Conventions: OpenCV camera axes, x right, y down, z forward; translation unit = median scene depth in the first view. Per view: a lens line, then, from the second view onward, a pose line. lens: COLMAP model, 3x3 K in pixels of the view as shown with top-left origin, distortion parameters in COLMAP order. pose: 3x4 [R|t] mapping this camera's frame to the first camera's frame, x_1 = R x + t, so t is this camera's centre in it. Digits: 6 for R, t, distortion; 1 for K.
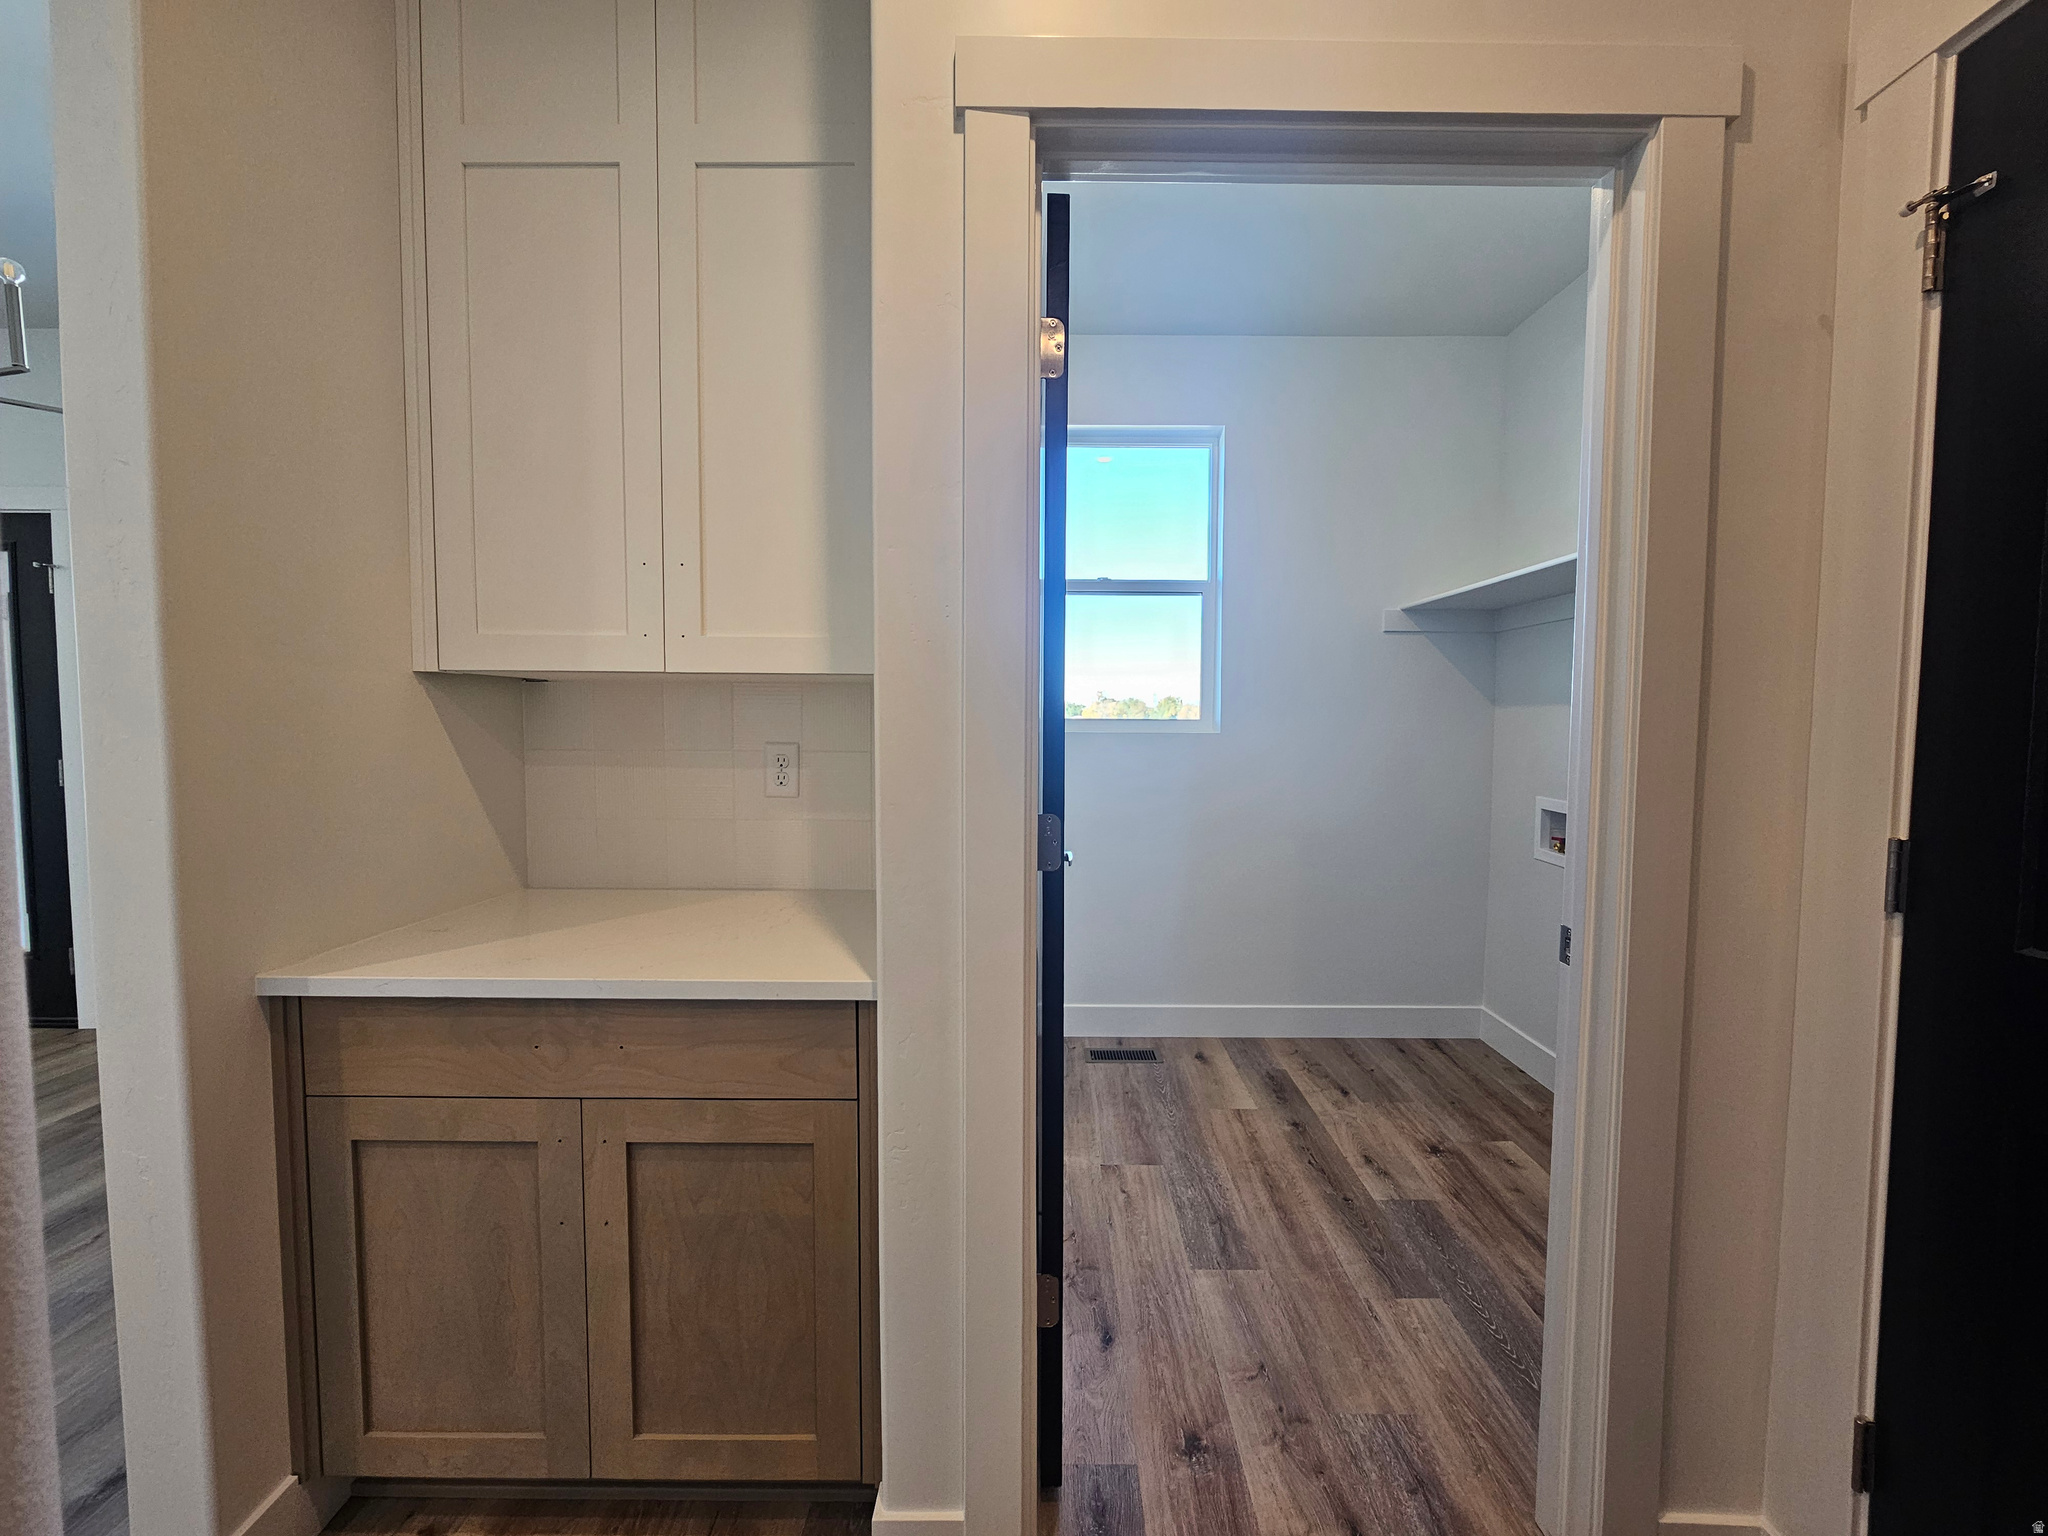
lens RADIAL K [[839.3, 0, 1032.7], [0, 839.3, 766.2], [0, 0, 1]] dist [-0.003862, 0.001264]
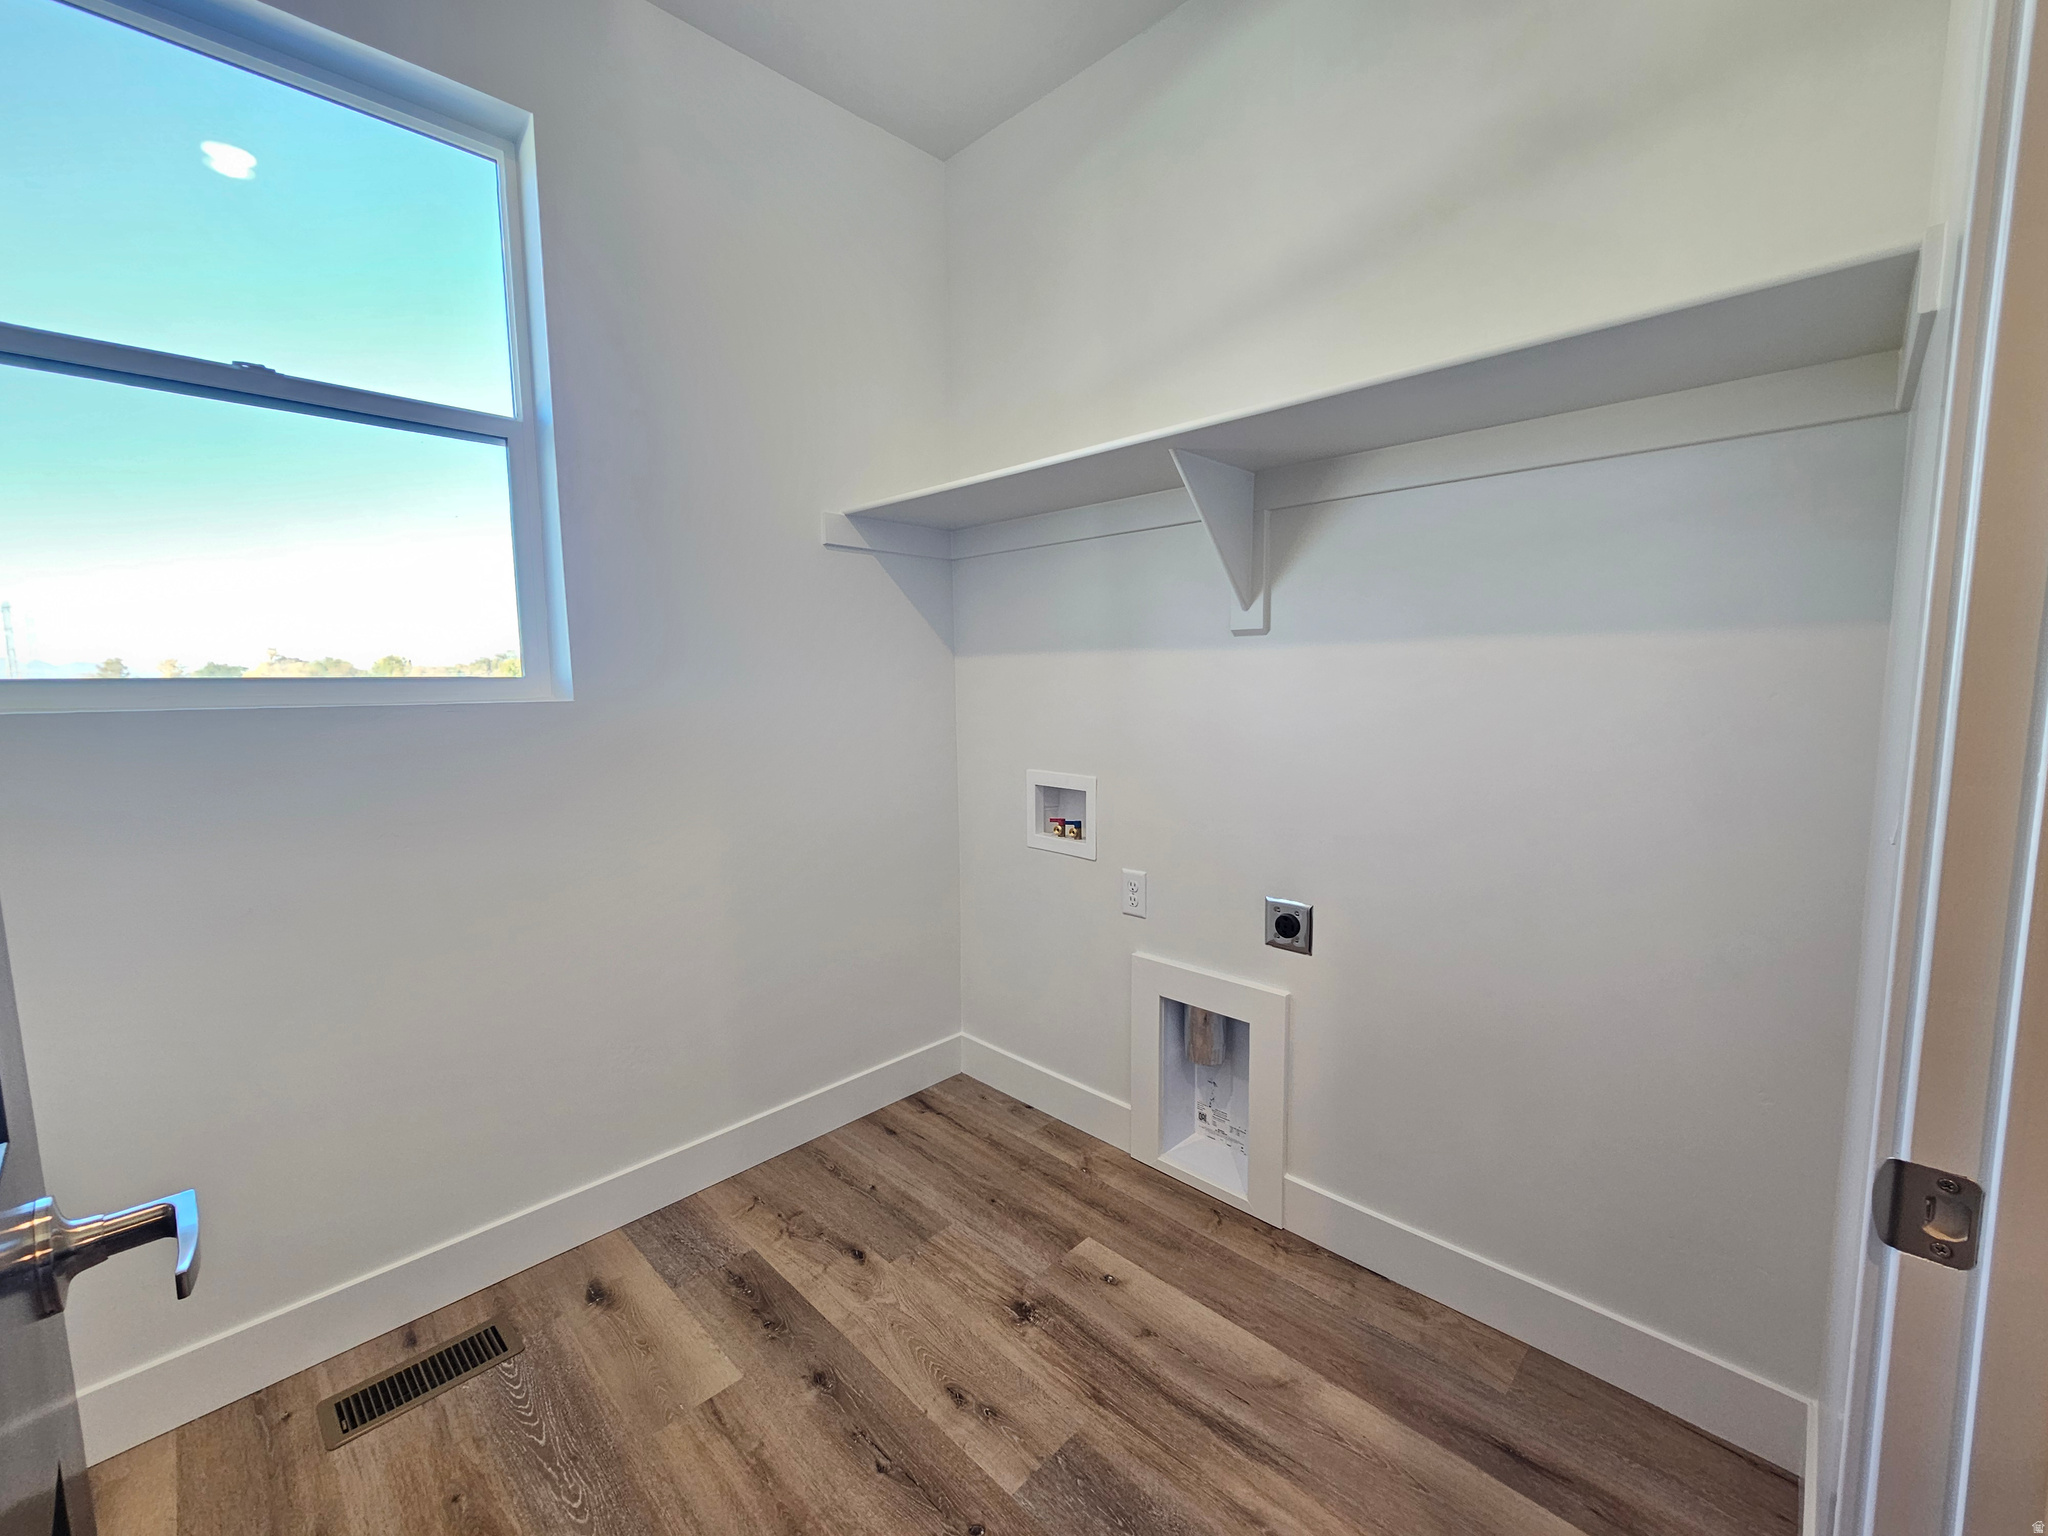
lens RADIAL K [[839.3, 0, 1047.1], [0, 839.3, 767.6], [0, 0, 1]] dist [-0.003862, 0.001264]
pose [[0.681236, -0.087557, 0.726809, 0.034711], [0.053512, 0.996122, 0.069844, -0.020142], [-0.730106, -0.008687, 0.683279, 0.443927]]
